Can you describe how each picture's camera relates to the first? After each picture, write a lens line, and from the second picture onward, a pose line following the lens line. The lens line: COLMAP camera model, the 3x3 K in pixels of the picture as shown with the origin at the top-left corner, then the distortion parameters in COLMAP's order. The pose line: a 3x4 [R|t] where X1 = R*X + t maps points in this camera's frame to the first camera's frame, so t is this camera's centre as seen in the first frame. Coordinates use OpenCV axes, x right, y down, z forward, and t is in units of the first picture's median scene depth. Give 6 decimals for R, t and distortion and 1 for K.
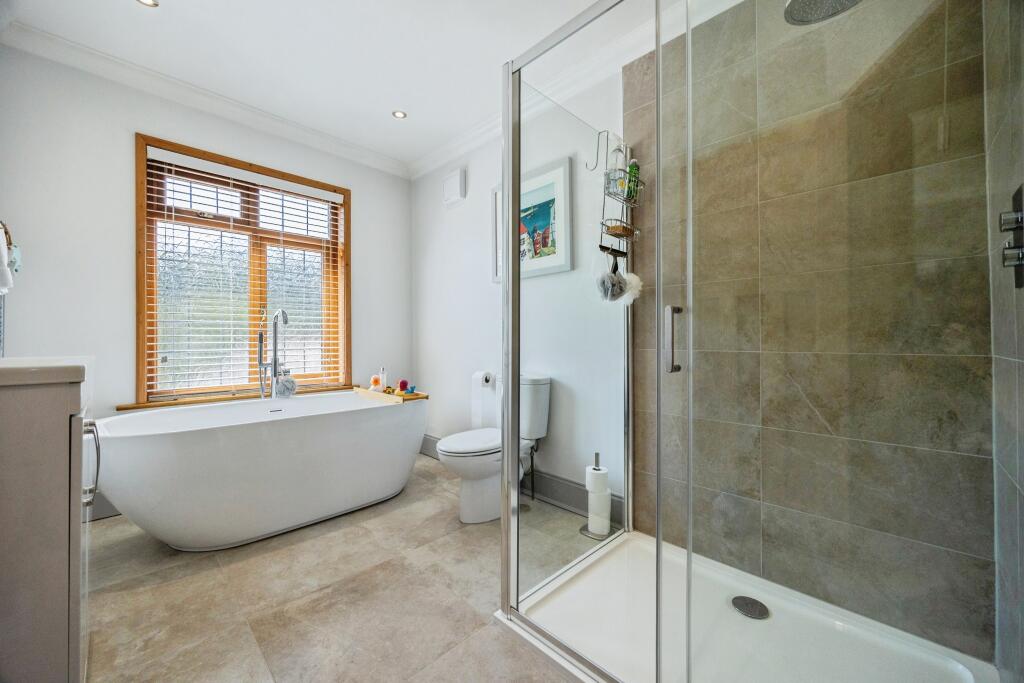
lens RADIAL K [[397.1, 0, 508.8], [0, 397.1, 334.2], [0, 0, 1]] dist [0.000000, -0.000011]
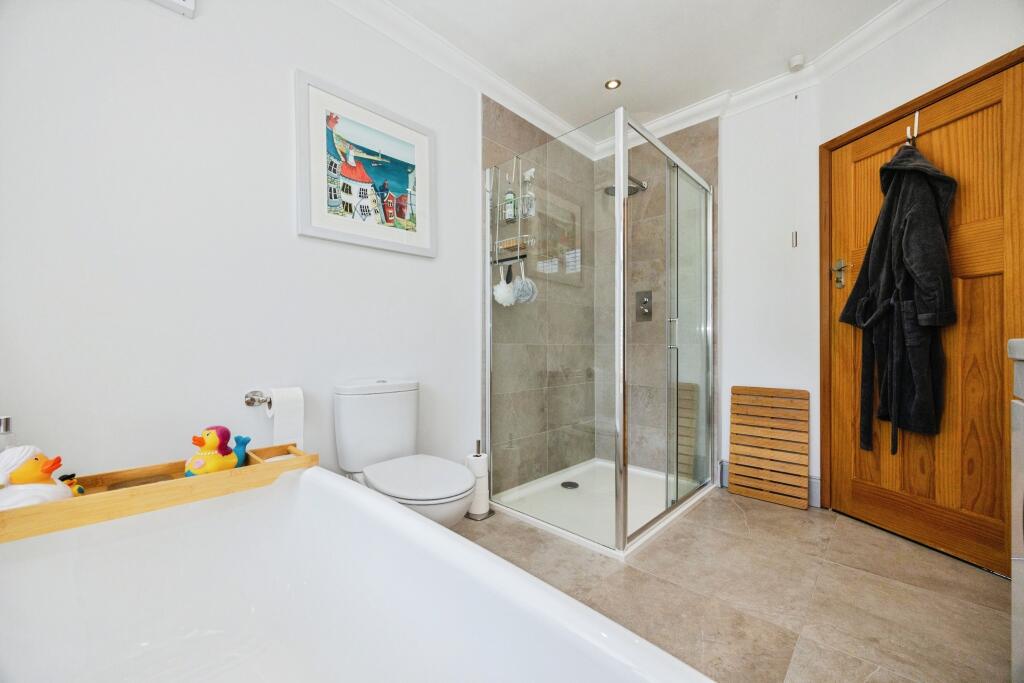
lens RADIAL K [[400.8, 0, 513.2], [0, 400.8, 346.7], [0, 0, 1]] dist [0.000091, 0.000074]
pose [[-0.035340, 0.000935, 0.999375, -0.733652], [-0.007816, 0.999969, -0.001212, 0.040088], [-0.999345, -0.007854, -0.035332, 0.813527]]
